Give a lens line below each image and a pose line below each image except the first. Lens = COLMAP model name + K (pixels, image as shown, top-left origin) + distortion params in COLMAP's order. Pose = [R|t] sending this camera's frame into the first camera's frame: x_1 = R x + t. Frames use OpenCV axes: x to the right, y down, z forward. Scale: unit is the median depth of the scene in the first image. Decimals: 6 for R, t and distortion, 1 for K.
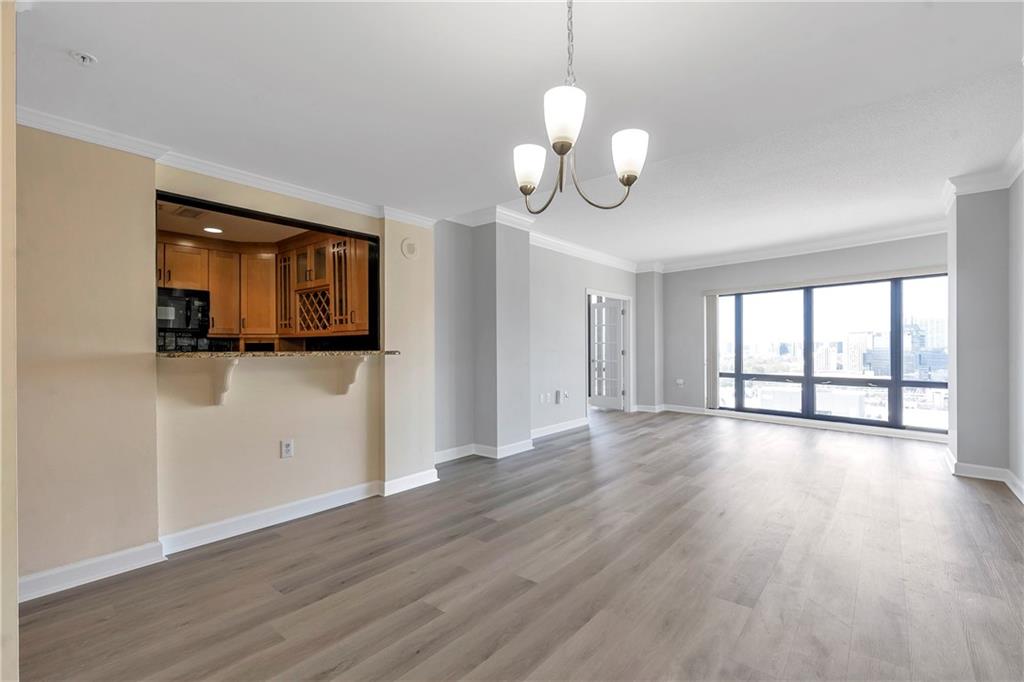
lens RADIAL K [[460.9, 0, 513.4], [0, 460.9, 345.9], [0, 0, 1]] dist [-0.008172, 0.003771]
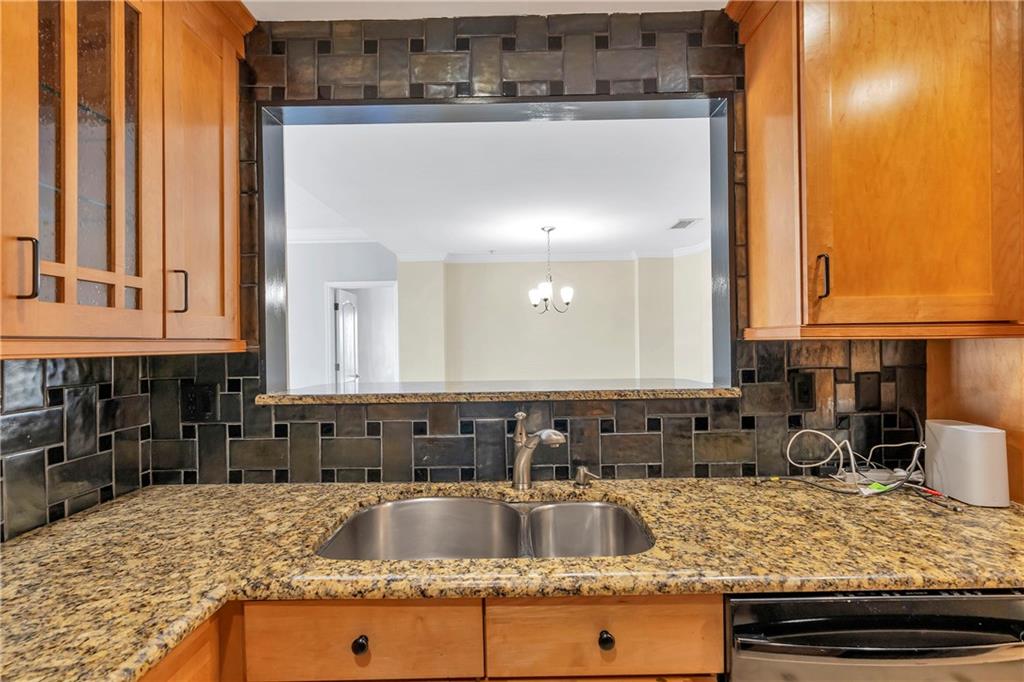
lens RADIAL K [[478.1, 0, 509.2], [0, 478.1, 346.3], [0, 0, 1]] dist [-0.004259, 0.000323]
pose [[-0.625626, 0.006962, 0.780092, -0.656360], [0.013462, 0.999908, 0.001873, -0.024212], [-0.780007, 0.011673, -0.625662, 0.957279]]
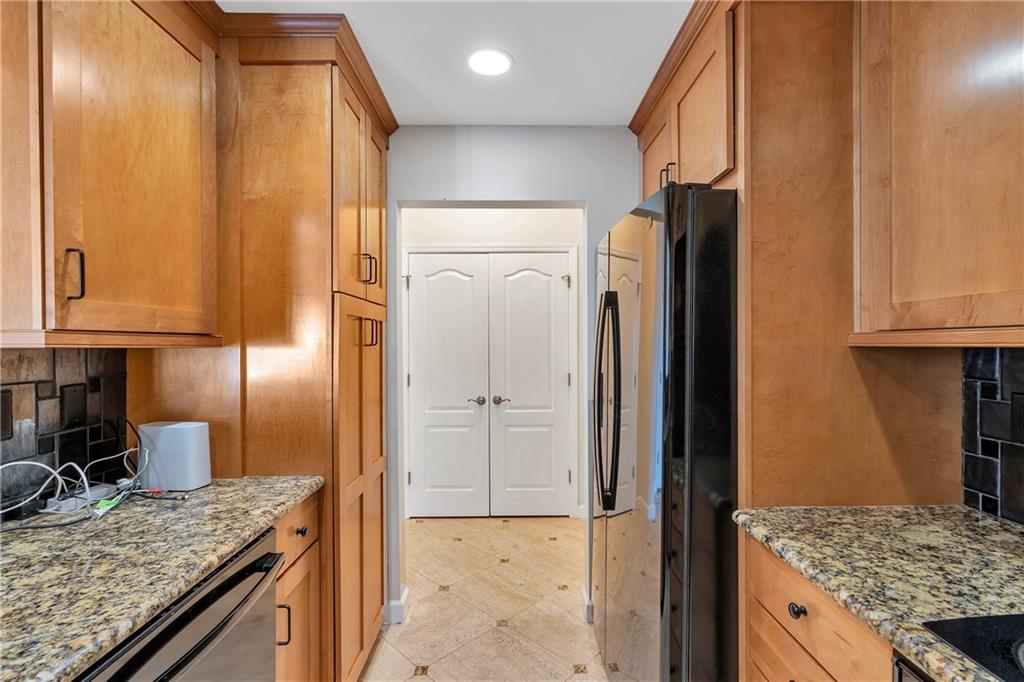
lens RADIAL K [[472.1, 0, 515.0], [0, 472.1, 346.5], [0, 0, 1]] dist [0.001011, 0.001029]
pose [[-0.767270, 0.009584, -0.641252, -0.574860], [0.009155, 0.999950, 0.003992, -0.024787], [0.641258, -0.002808, -0.767320, 0.962903]]
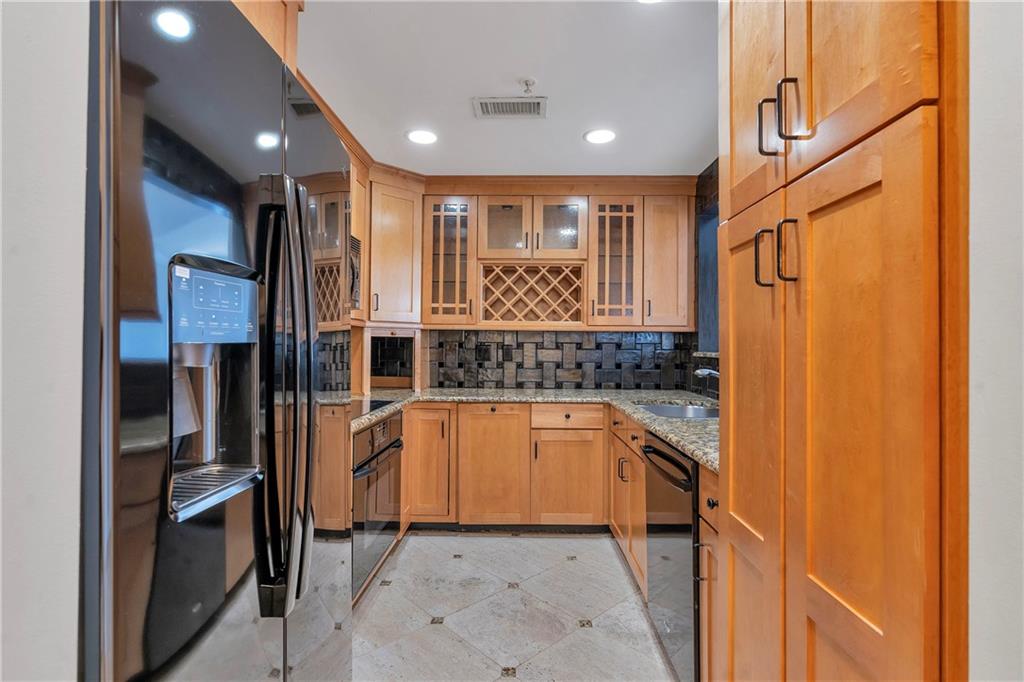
lens RADIAL K [[482.9, 0, 509.8], [0, 482.9, 336.4], [0, 0, 1]] dist [-0.000424, 0.000072]
pose [[0.791929, 0.019991, 0.610285, -0.949651], [-0.014304, 0.999797, -0.014190, -0.000123], [-0.610445, 0.002508, 0.792055, 0.472672]]
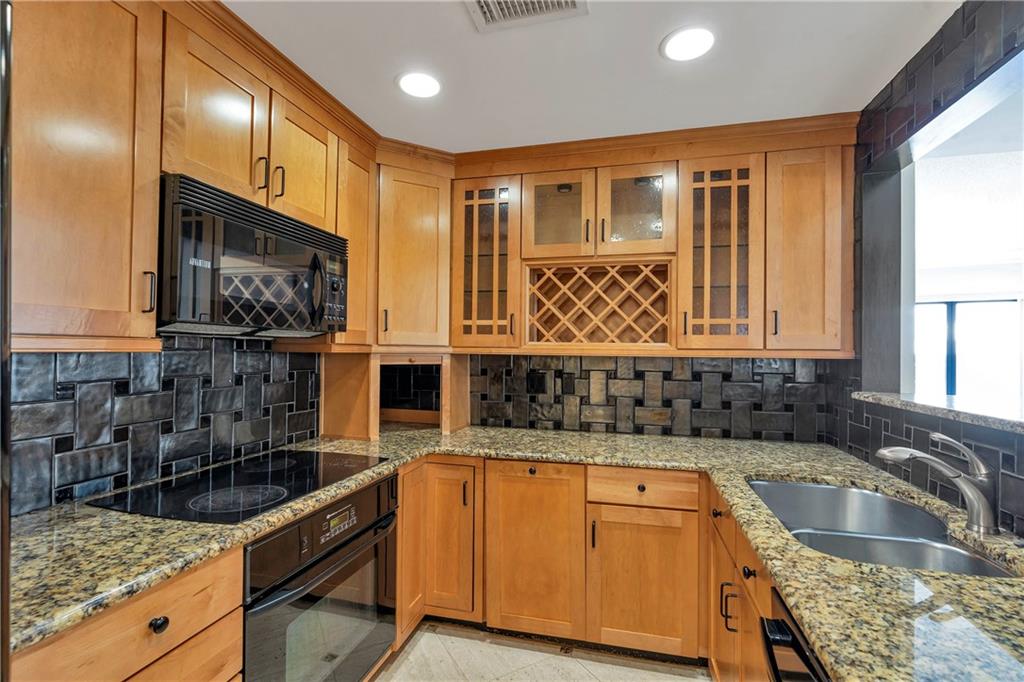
lens RADIAL K [[460.9, 0, 513.4], [0, 460.9, 345.9], [0, 0, 1]] dist [-0.008172, 0.003771]
pose [[0.908915, 0.016386, 0.416659, -0.759651], [-0.014439, 0.999865, -0.007825, -0.026660], [-0.416731, 0.001096, 0.909029, 0.619267]]
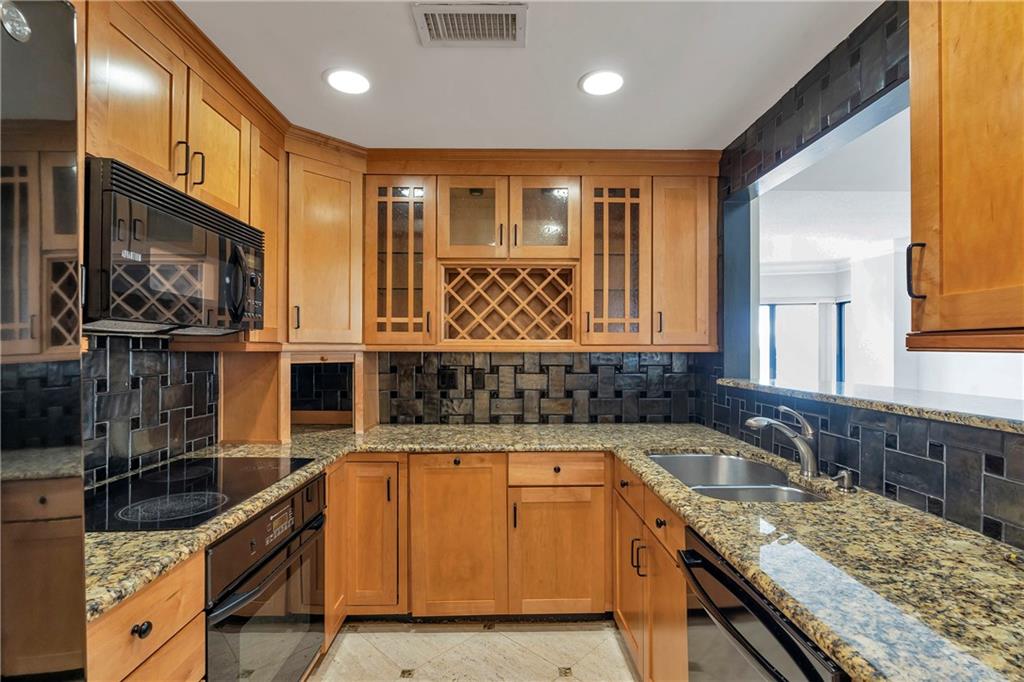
lens RADIAL K [[478.1, 0, 509.2], [0, 478.1, 346.3], [0, 0, 1]] dist [-0.004259, 0.000323]
pose [[0.767888, 0.006675, 0.640549, -0.828622], [-0.005934, 0.999977, -0.003306, -0.025645], [-0.640556, -0.001263, 0.767910, 0.609169]]
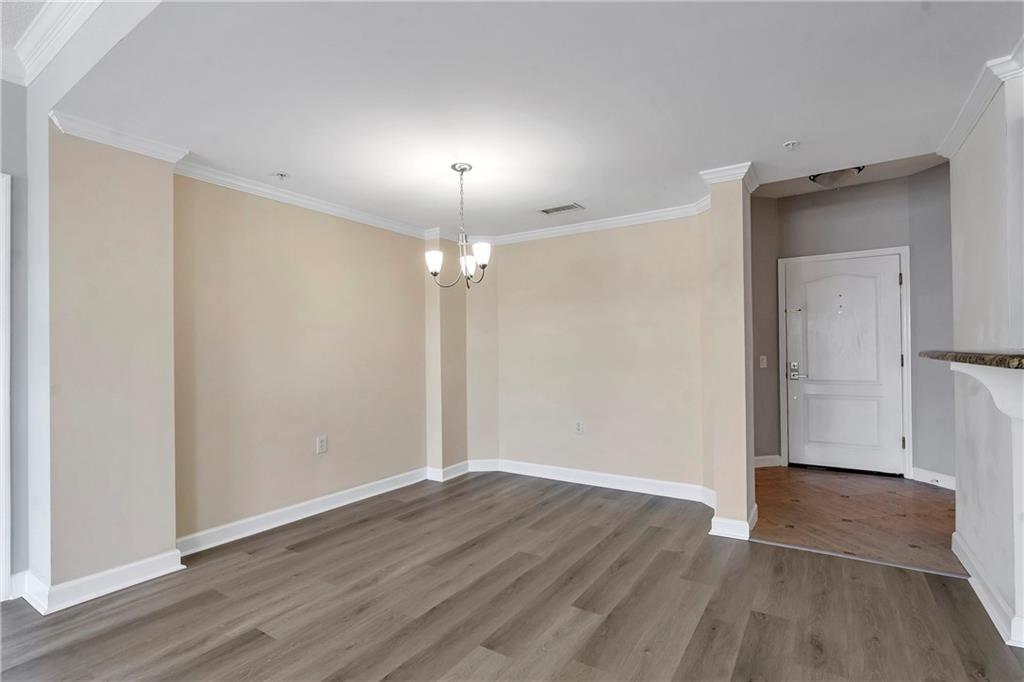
lens RADIAL K [[484.3, 0, 512.6], [0, 484.3, 346.7], [0, 0, 1]] dist [0.000337, 0.000660]
pose [[-0.994051, 0.014451, -0.107951, 0.042480], [0.015843, 0.999802, -0.012045, 0.003830], [0.107756, -0.013683, -0.994083, 0.972723]]
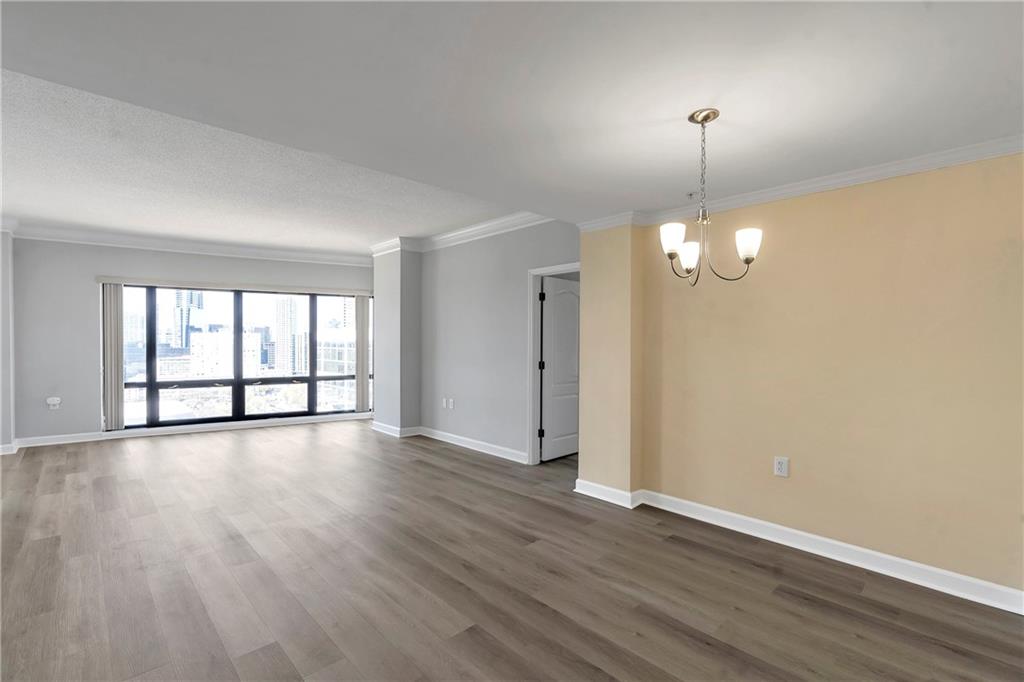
lens RADIAL K [[460.9, 0, 513.4], [0, 460.9, 345.9], [0, 0, 1]] dist [-0.008172, 0.003771]
pose [[0.120389, -0.007248, 0.992700, -0.447005], [-0.005847, 0.999951, 0.008010, -0.027339], [-0.992710, -0.006769, 0.120341, 0.429293]]
